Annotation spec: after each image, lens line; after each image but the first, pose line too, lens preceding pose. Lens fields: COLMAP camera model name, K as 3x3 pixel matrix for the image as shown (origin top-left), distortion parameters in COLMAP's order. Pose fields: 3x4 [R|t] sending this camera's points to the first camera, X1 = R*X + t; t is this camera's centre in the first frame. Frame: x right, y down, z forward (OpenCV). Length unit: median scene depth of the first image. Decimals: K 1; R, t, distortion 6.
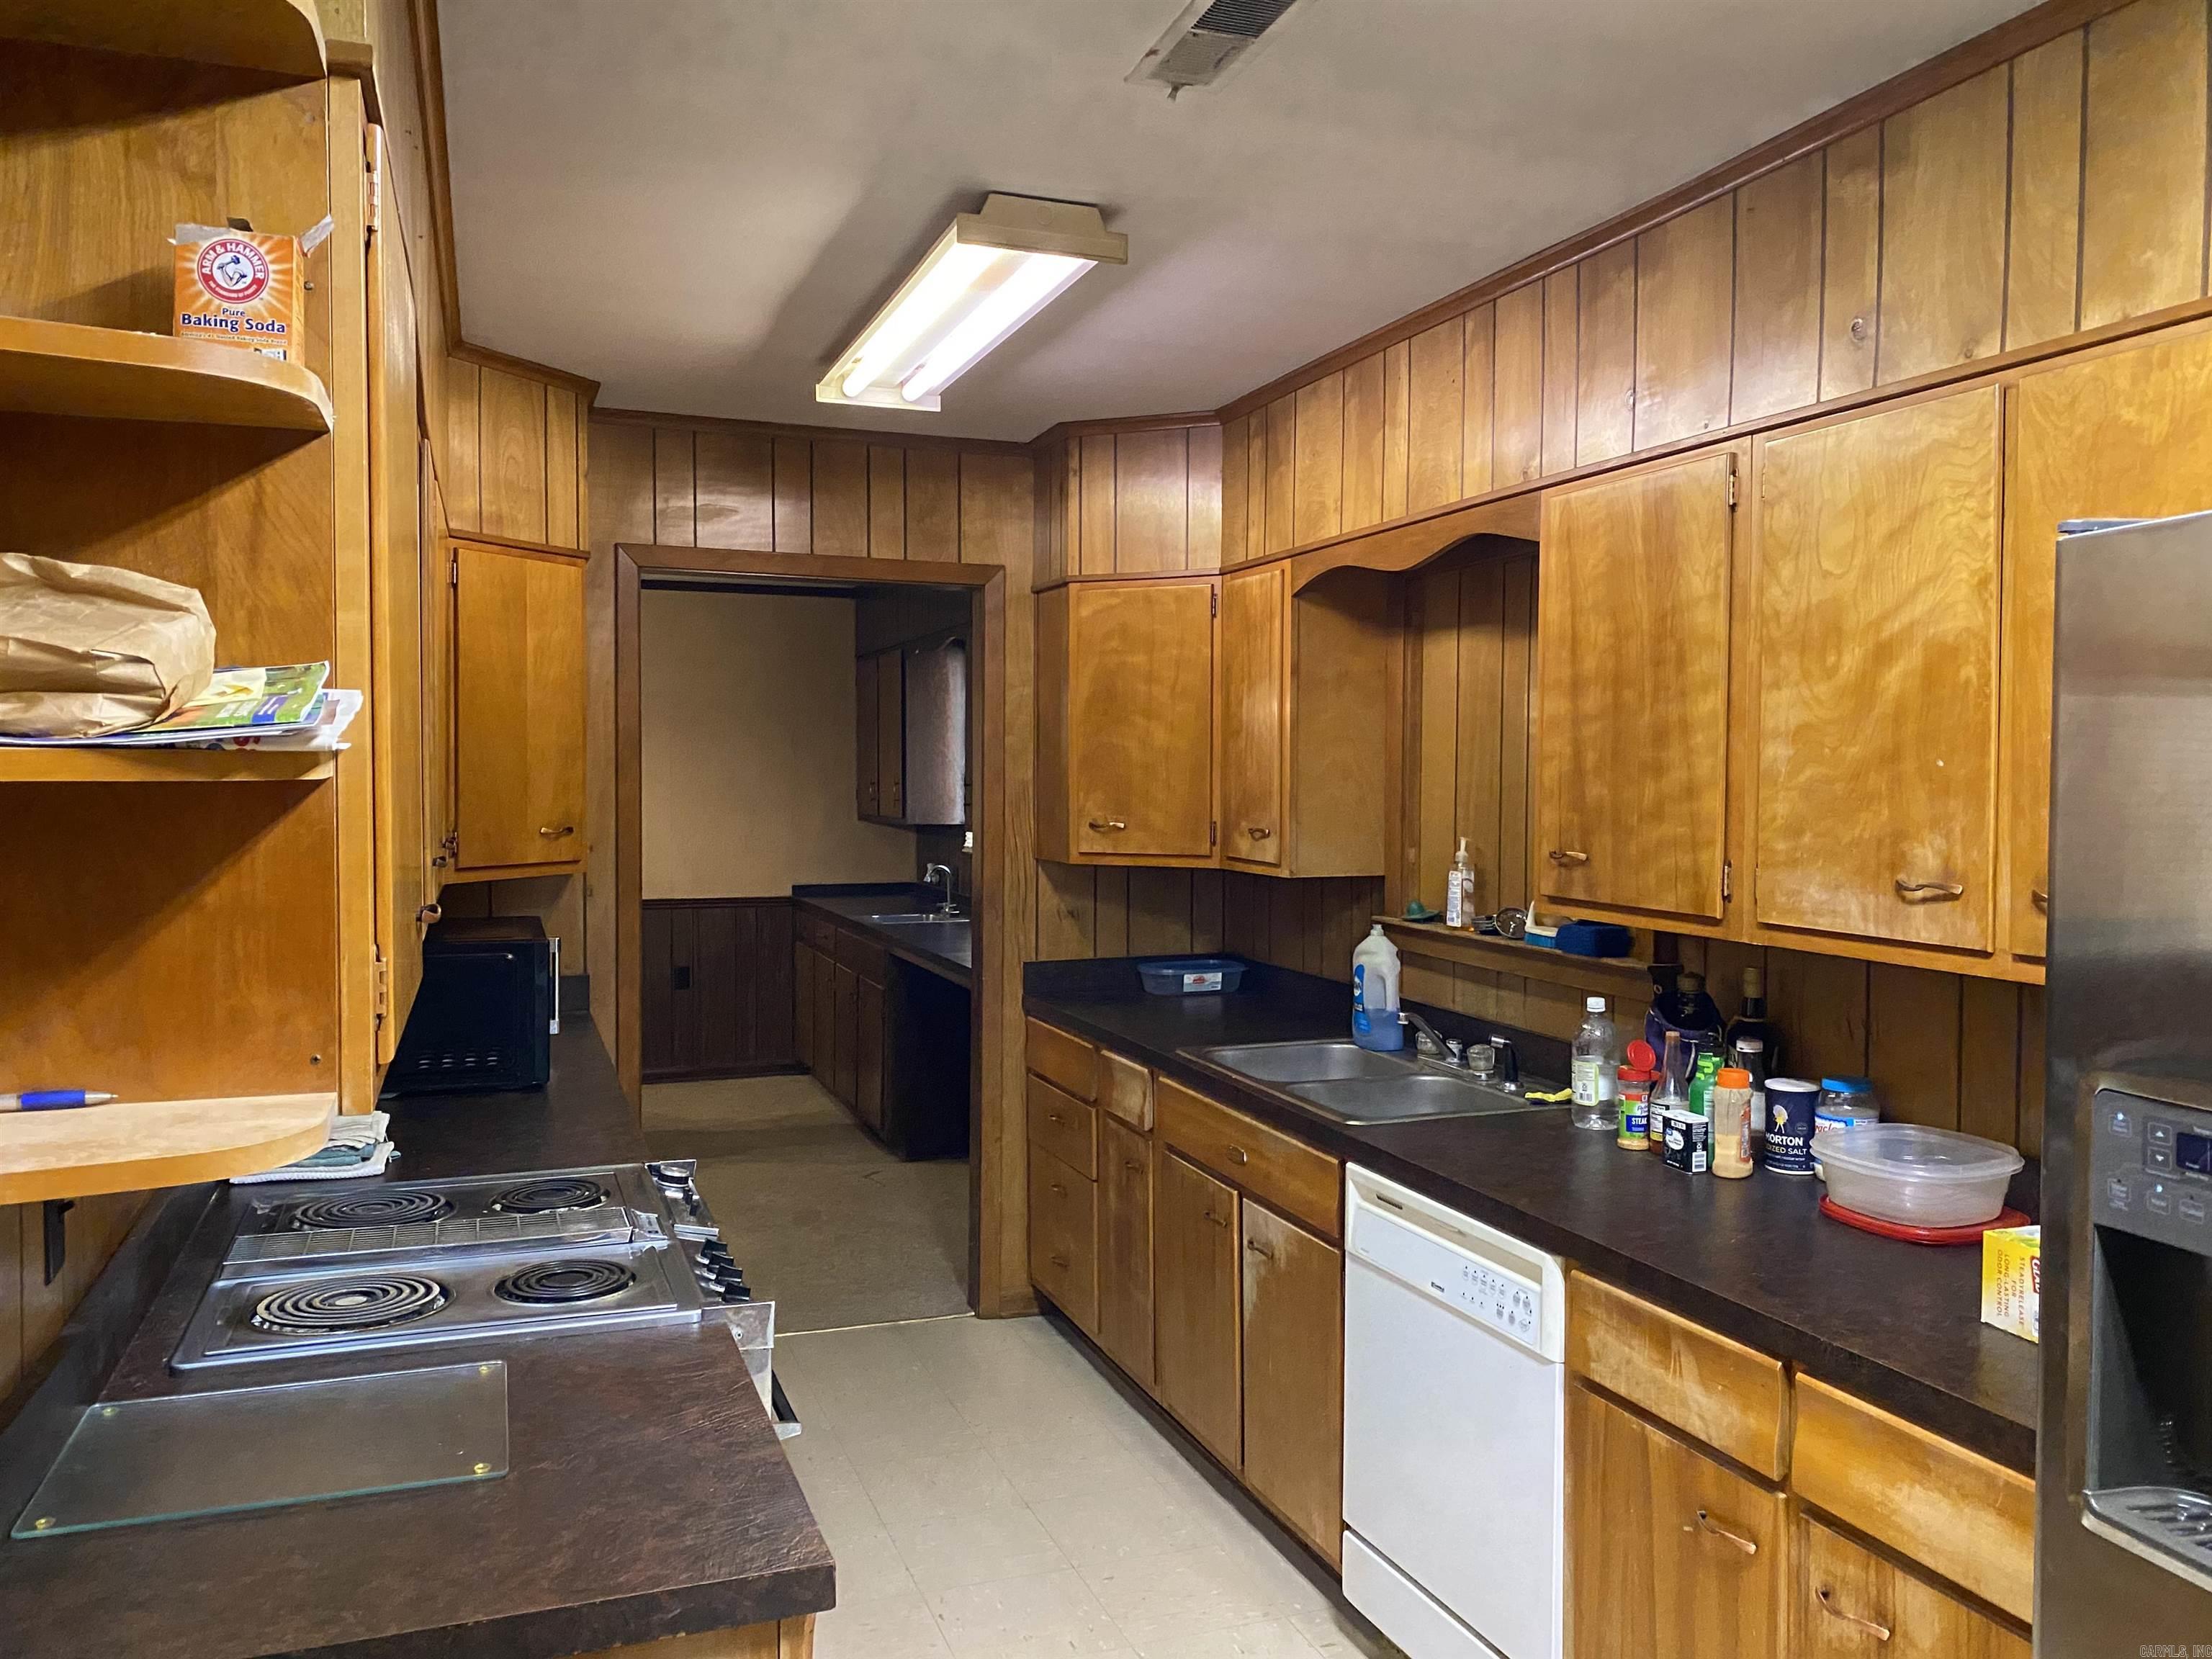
lens RADIAL K [[1670.1, 0, 1099.7], [0, 1670.1, 832.2], [0, 0, 1]] dist [0.038998, -0.043771]
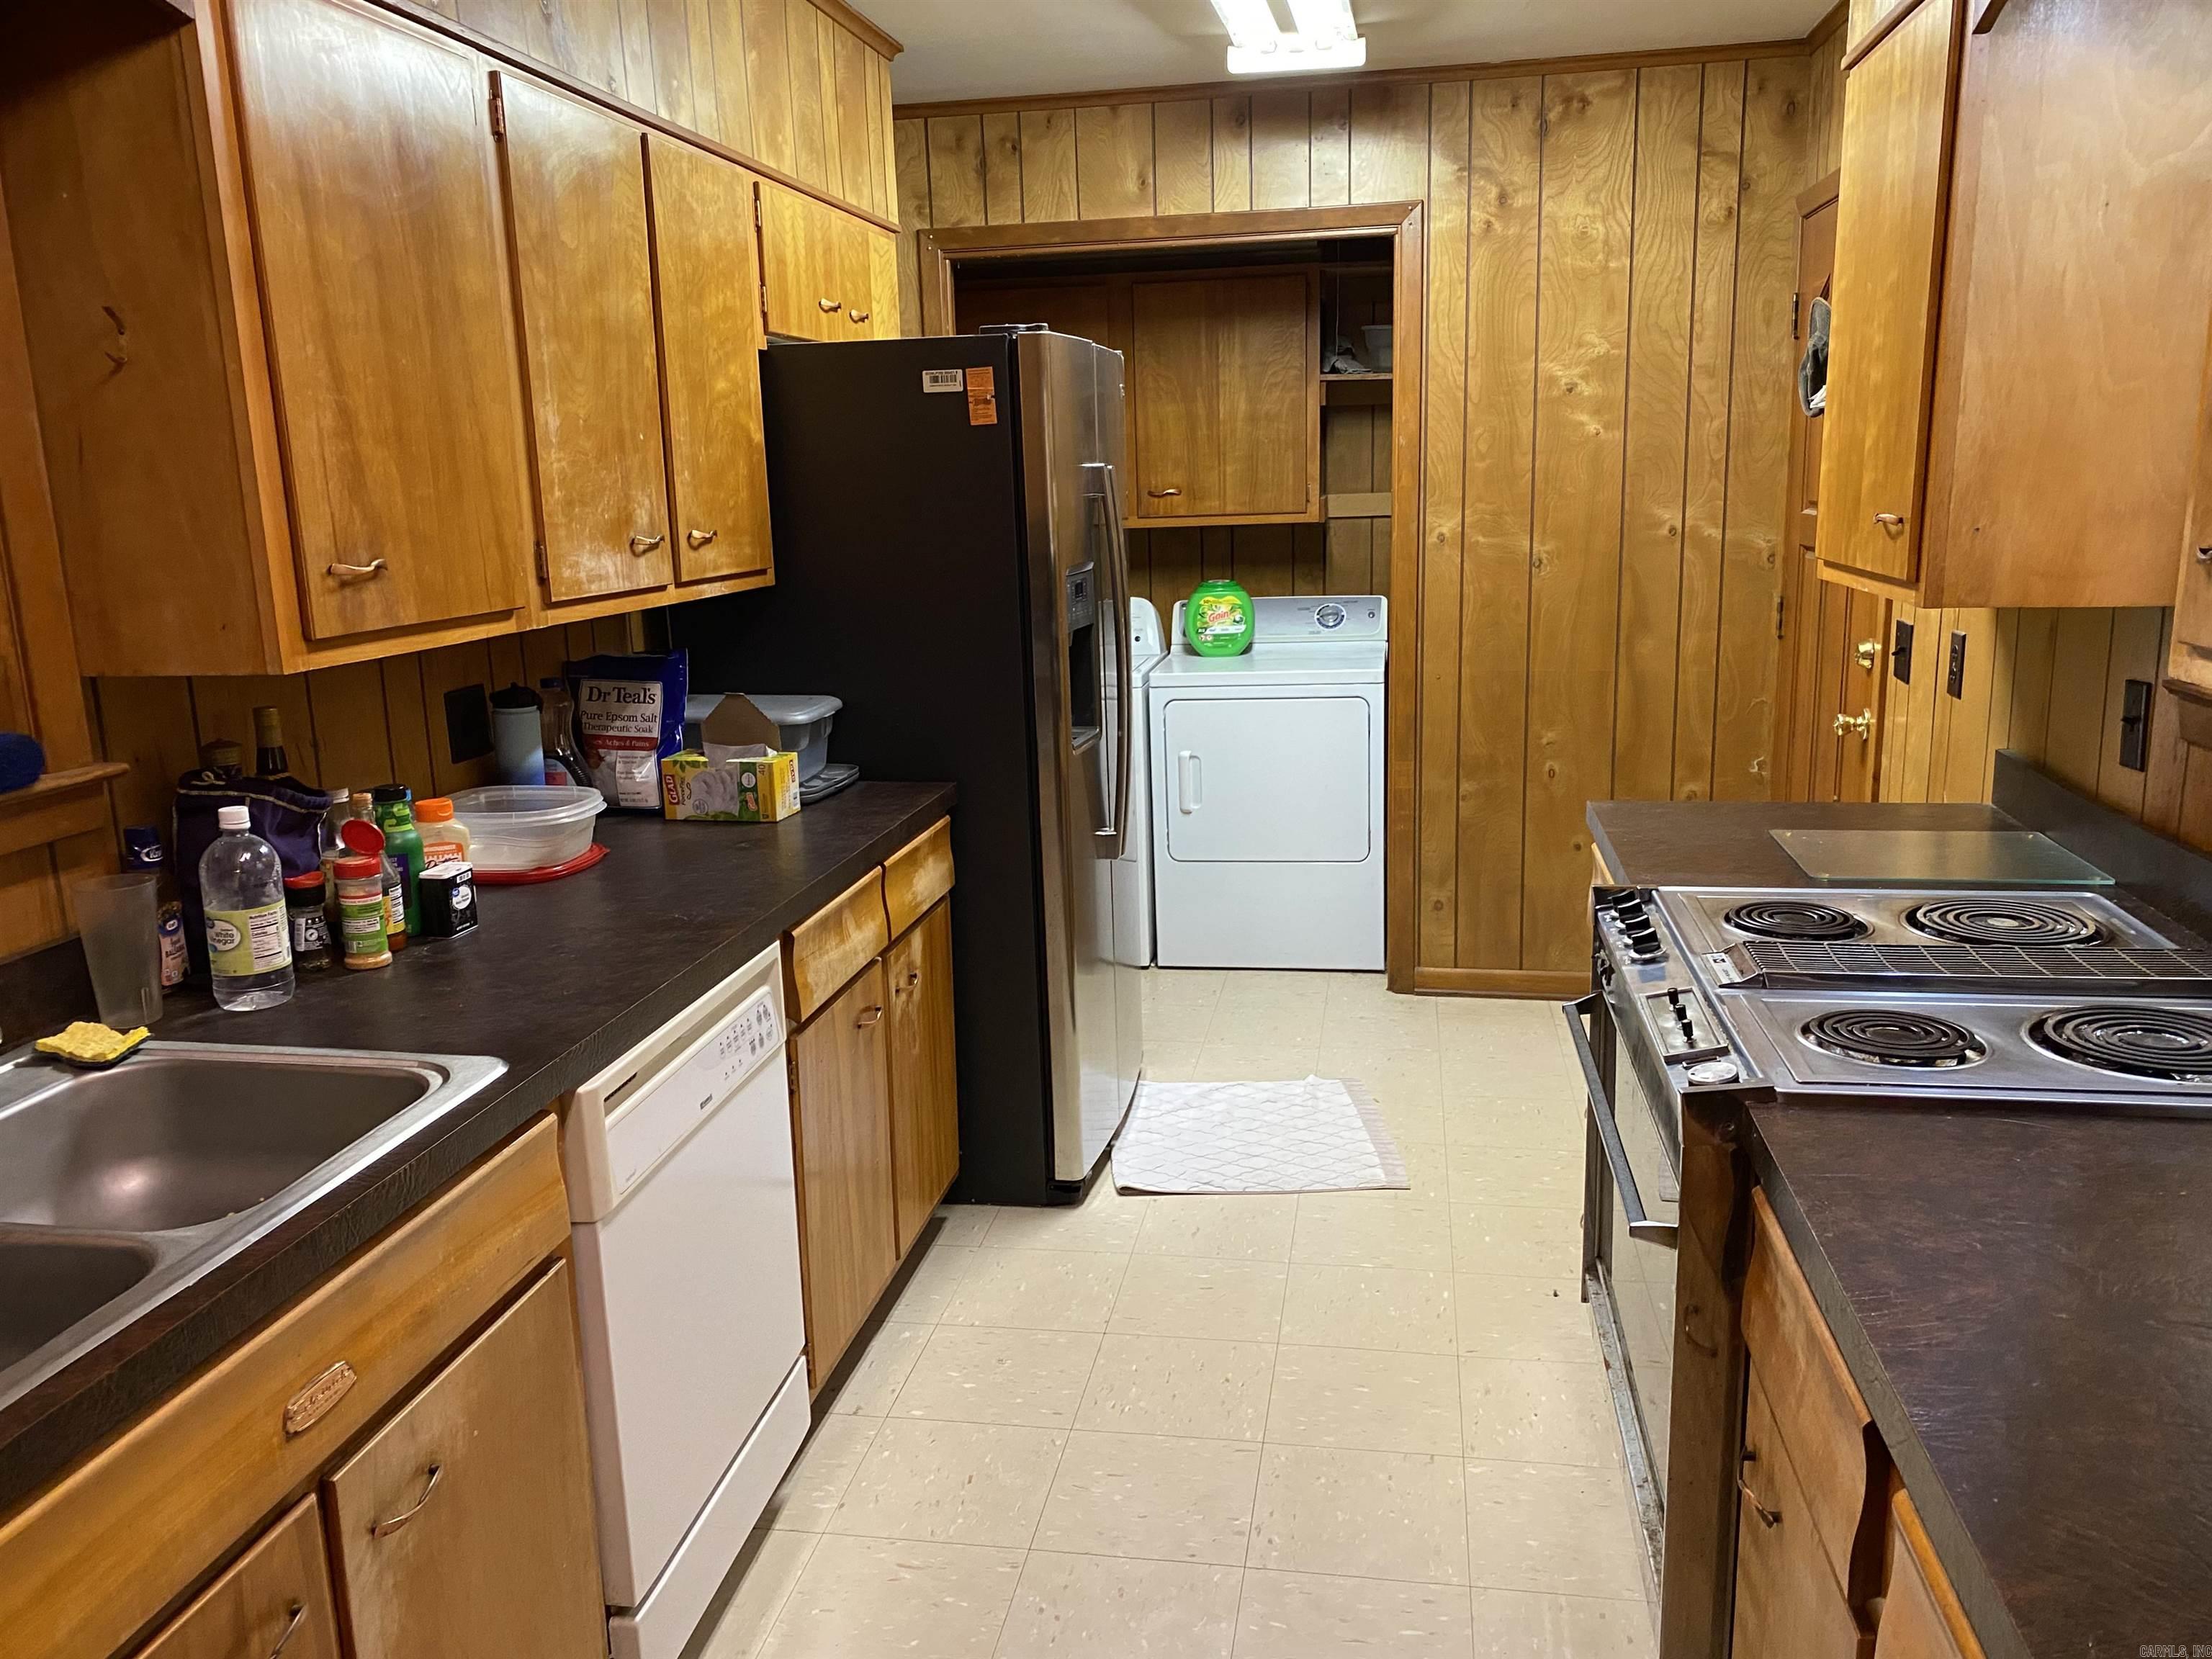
lens RADIAL K [[1670.1, 0, 1099.7], [0, 1670.1, 832.2], [0, 0, 1]] dist [0.038998, -0.043771]
pose [[-0.860203, -0.084215, 0.502949, -0.422430], [0.049571, 0.967790, 0.246832, -0.046127], [-0.507536, 0.237257, -0.828321, 1.854421]]
